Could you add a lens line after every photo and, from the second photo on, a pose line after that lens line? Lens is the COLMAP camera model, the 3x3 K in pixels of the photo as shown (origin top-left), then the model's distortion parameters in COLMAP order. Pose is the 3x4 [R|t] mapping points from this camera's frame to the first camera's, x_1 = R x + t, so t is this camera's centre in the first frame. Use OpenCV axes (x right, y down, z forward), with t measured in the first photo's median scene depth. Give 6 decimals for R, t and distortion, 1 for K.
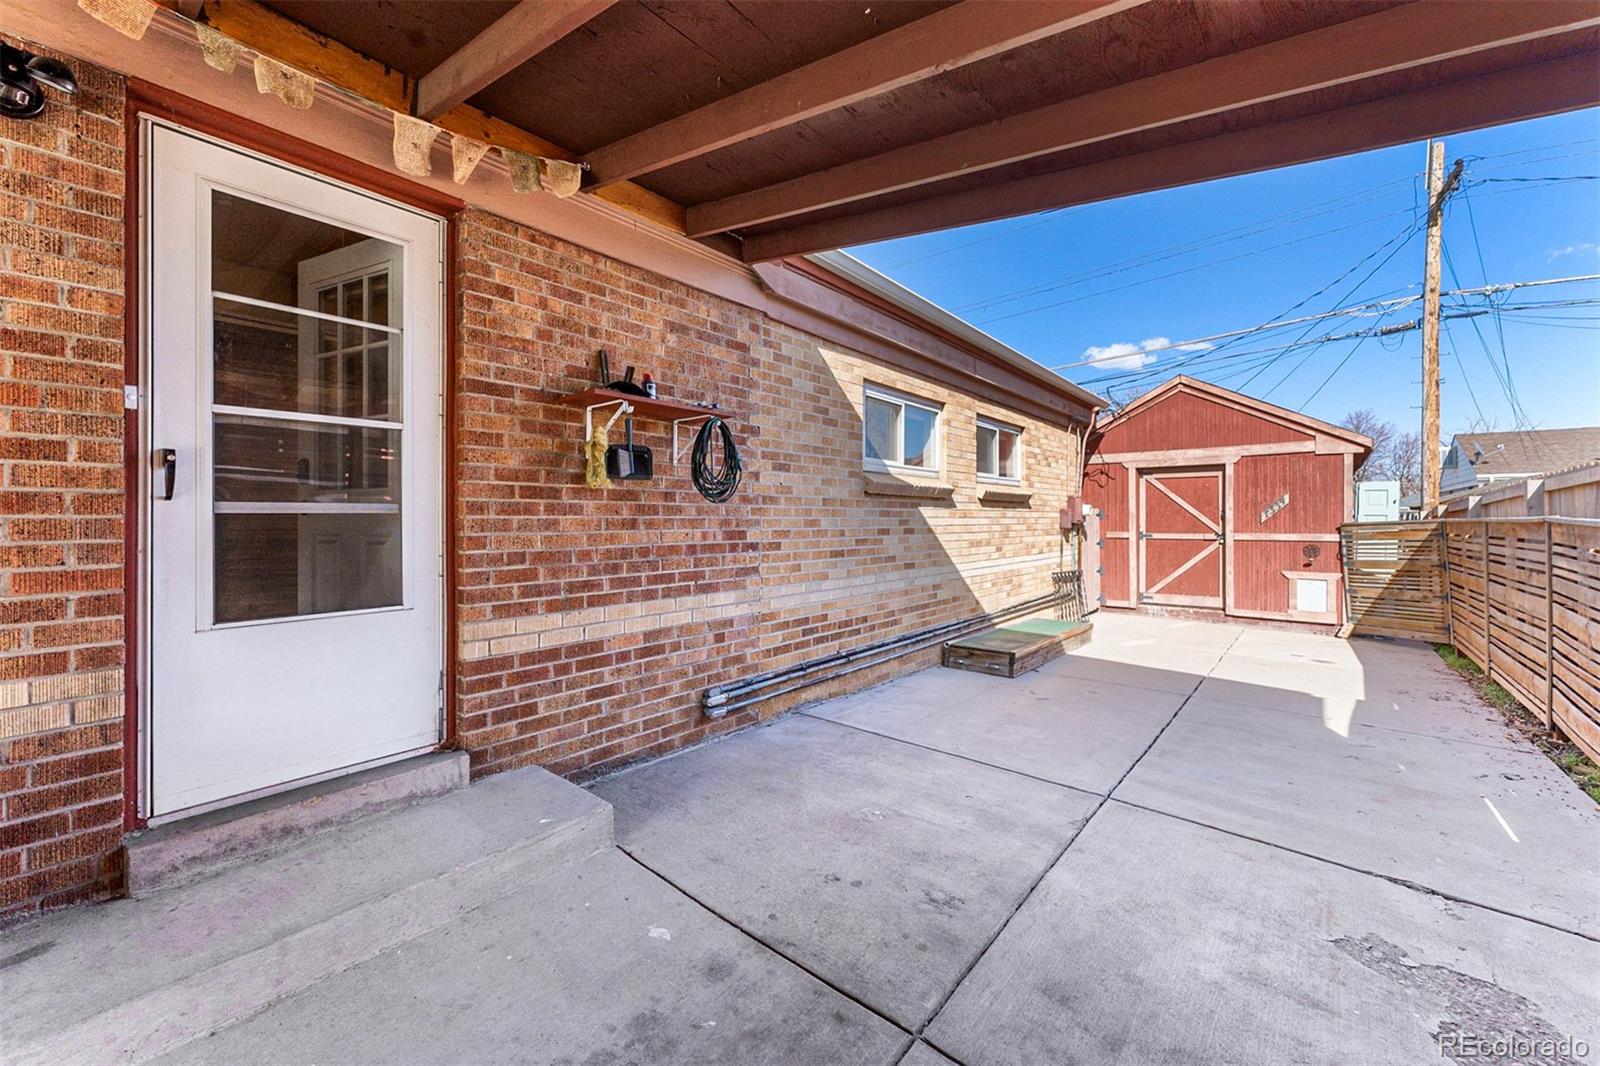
lens RADIAL K [[646.0, 0, 799.4], [0, 646.0, 516.5], [0, 0, 1]] dist [0.002272, -0.000311]
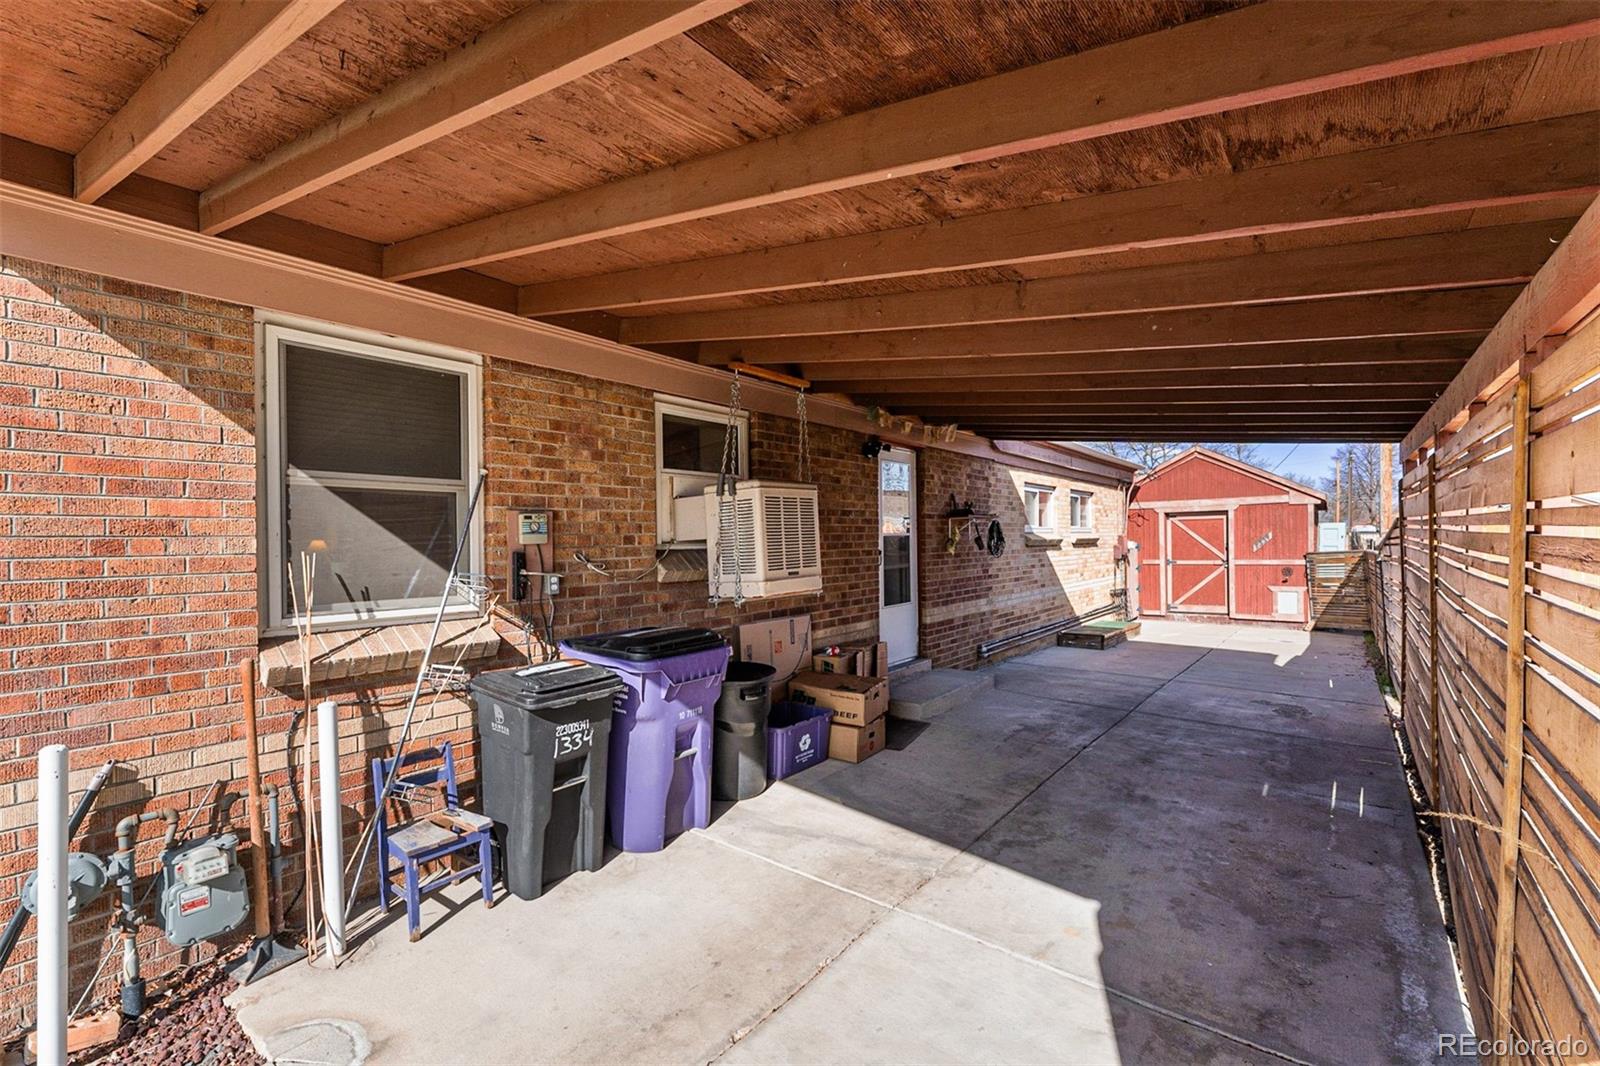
lens RADIAL K [[704.8, 0, 800.4], [0, 704.8, 545.8], [0, 0, 1]] dist [0.000755, 0.000232]
pose [[0.999576, -0.016584, 0.023952, -0.337715], [0.016380, 0.999828, 0.008712, -0.036824], [-0.024092, -0.008316, 0.999675, -0.558016]]
